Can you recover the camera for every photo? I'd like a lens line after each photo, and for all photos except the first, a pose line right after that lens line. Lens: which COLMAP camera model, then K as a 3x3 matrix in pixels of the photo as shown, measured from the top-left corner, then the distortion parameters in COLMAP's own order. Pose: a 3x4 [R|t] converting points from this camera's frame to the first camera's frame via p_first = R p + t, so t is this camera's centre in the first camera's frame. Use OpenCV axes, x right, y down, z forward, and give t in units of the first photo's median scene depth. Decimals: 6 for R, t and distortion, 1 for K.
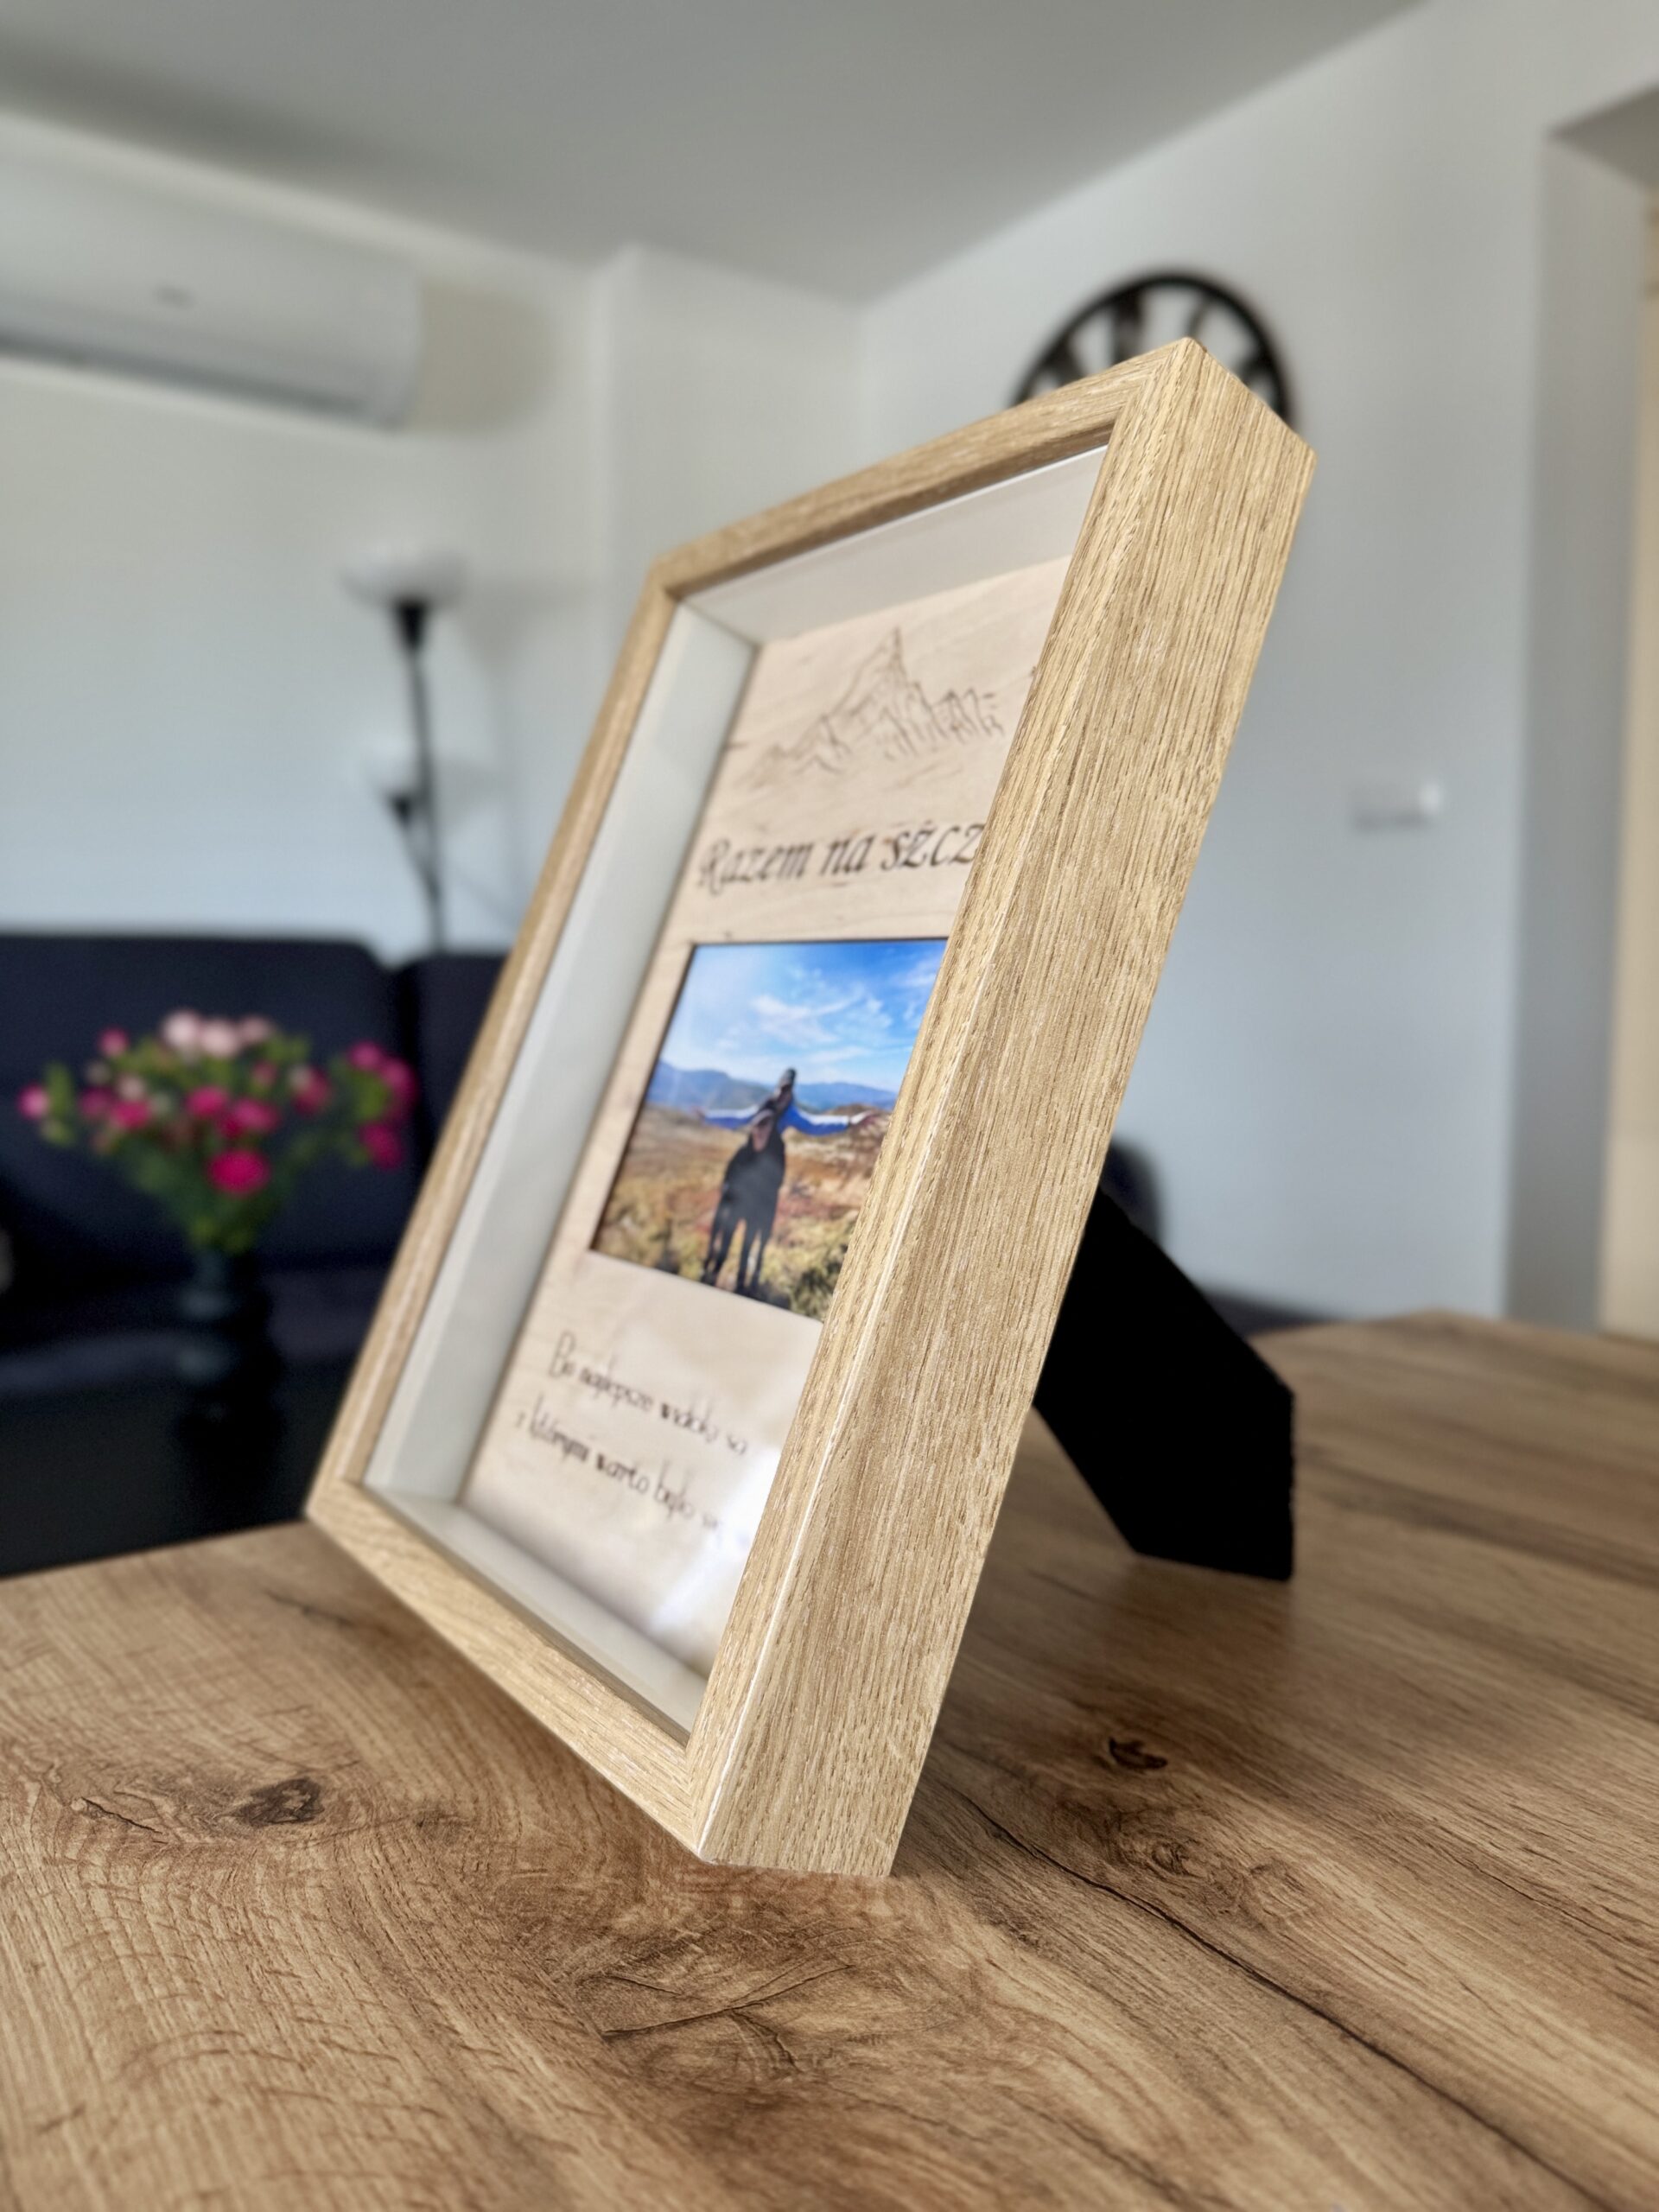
lens RADIAL K [[1612.2, 0, 850.1], [0, 1612.2, 1118.4], [0, 0, 1]] dist [0.028223, -0.122417]
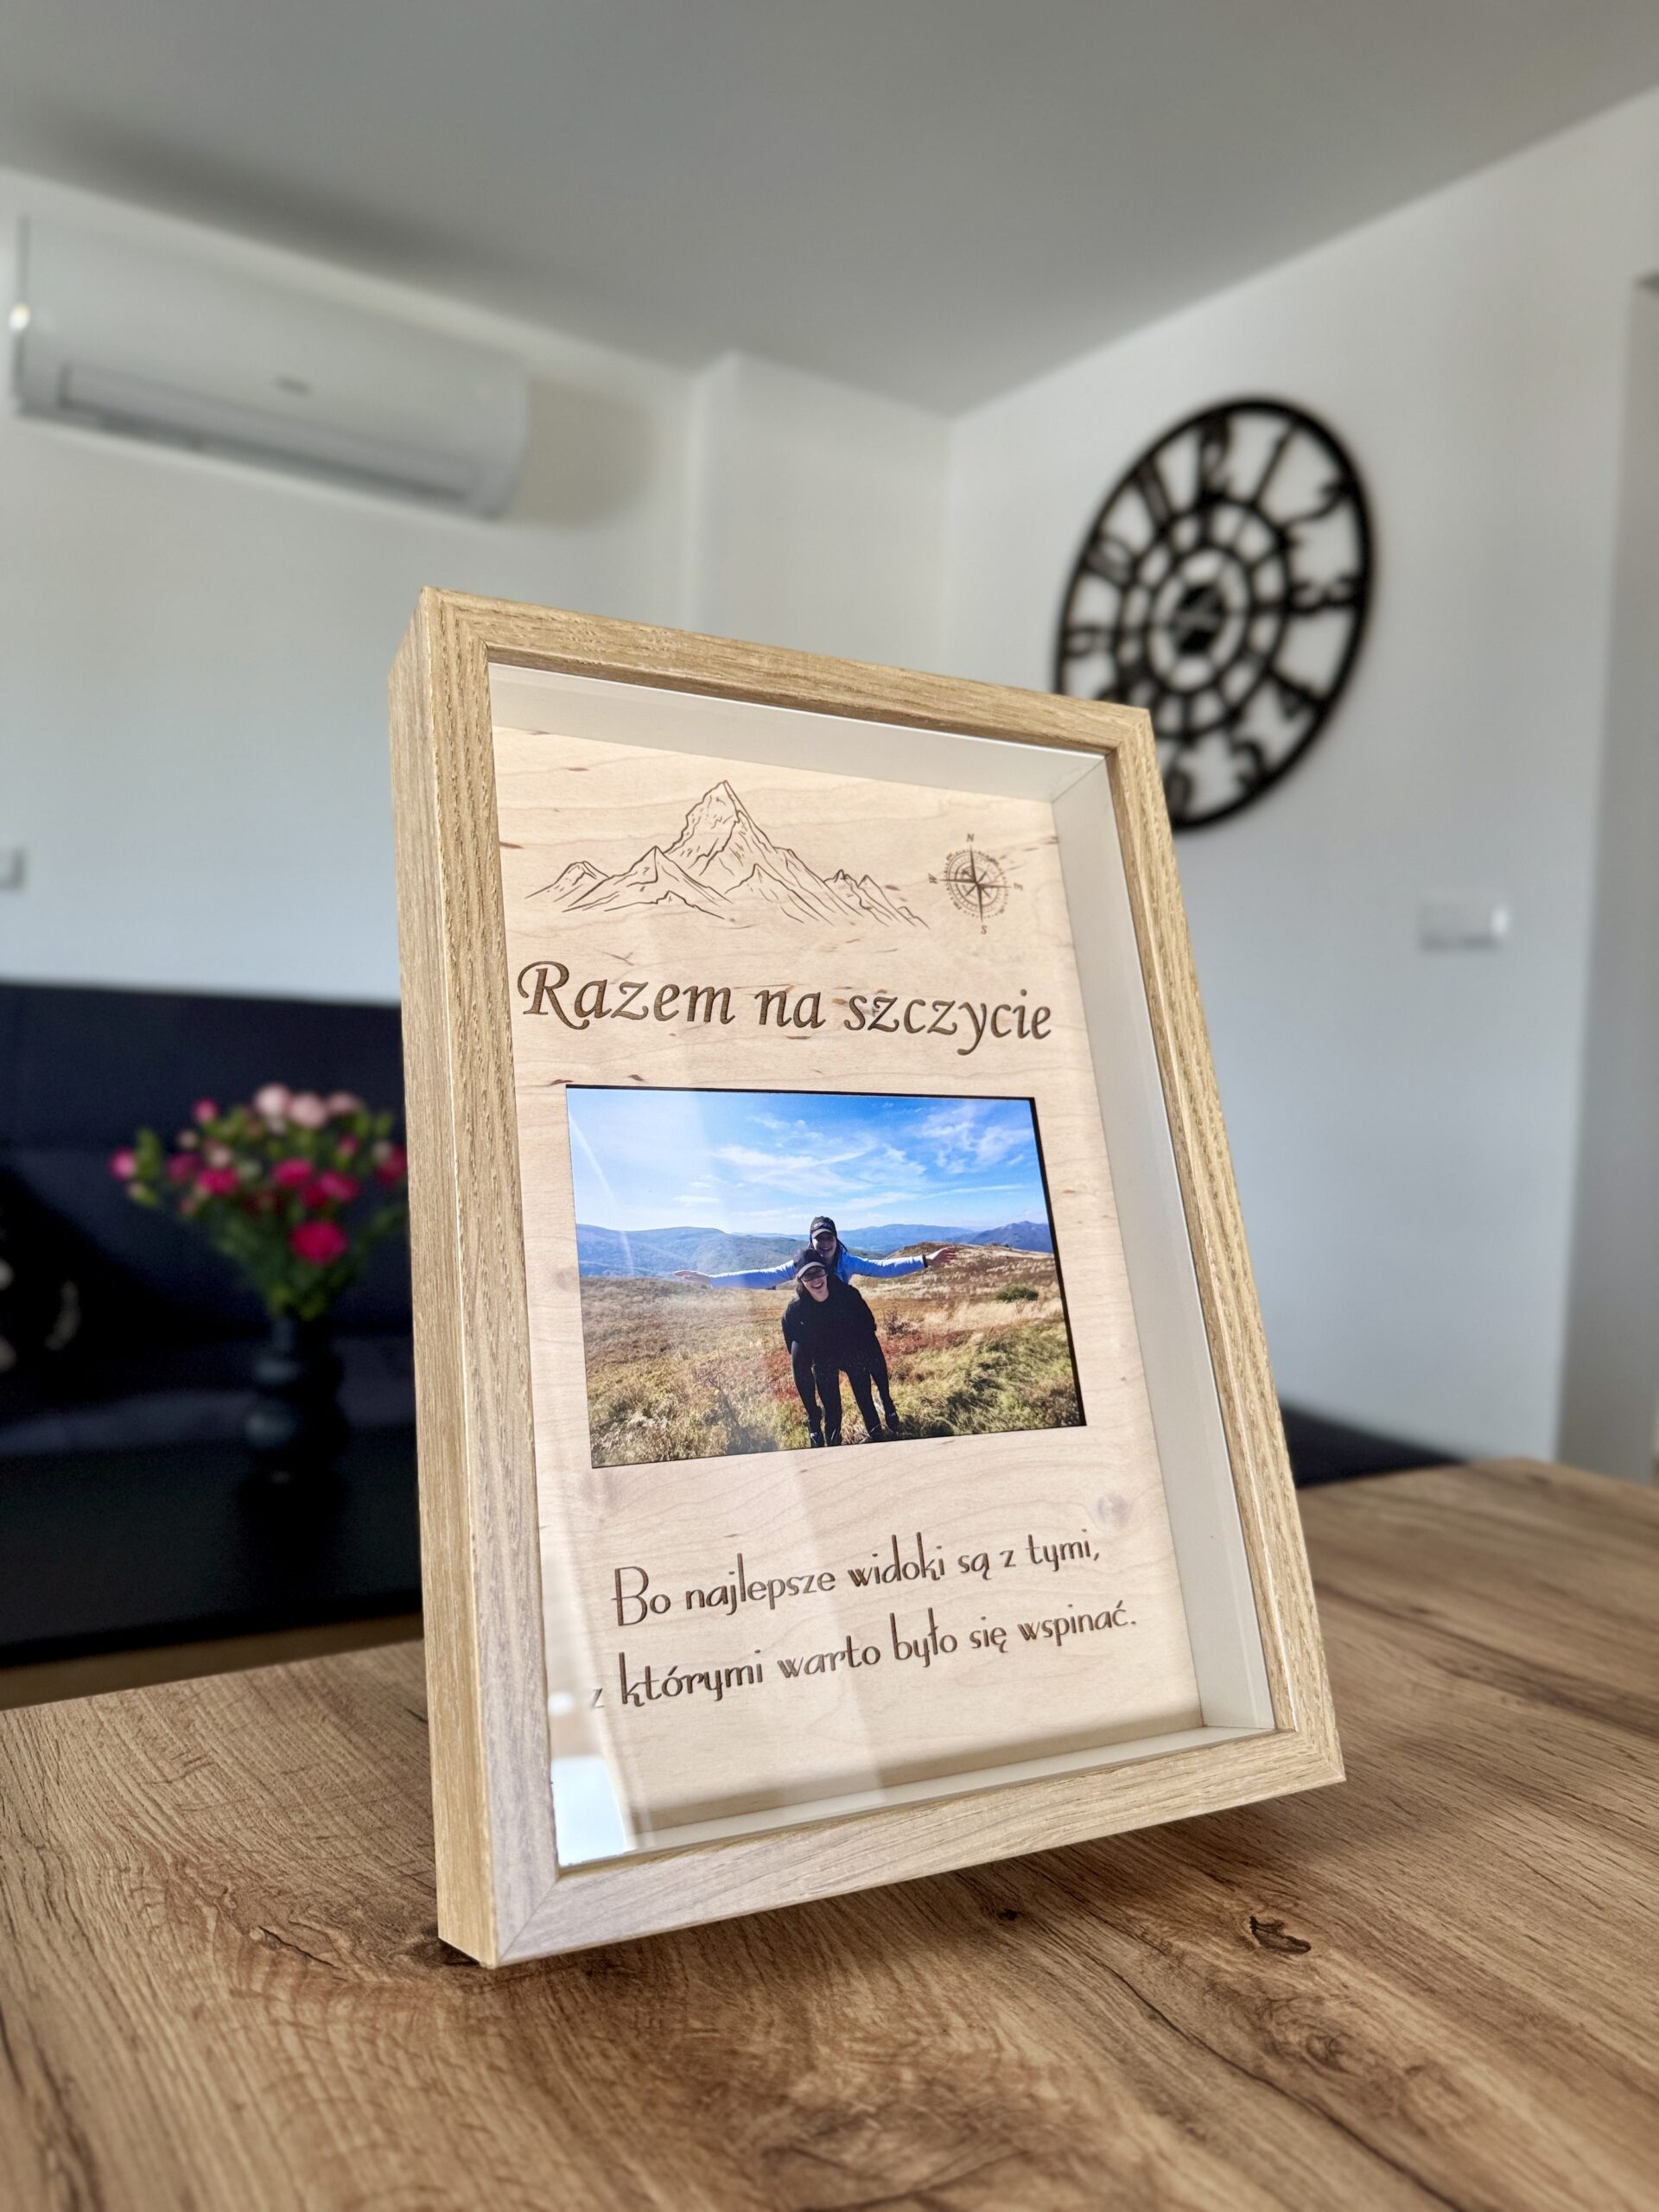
lens RADIAL K [[1612.2, 0, 836.4], [0, 1612.2, 1084.7], [0, 0, 1]] dist [0.028223, -0.122417]
pose [[0.154624, -0.045258, 0.986936, -1.363388], [0.029962, 0.998706, 0.041104, -0.205432], [-0.987519, 0.023215, 0.155780, 1.064084]]
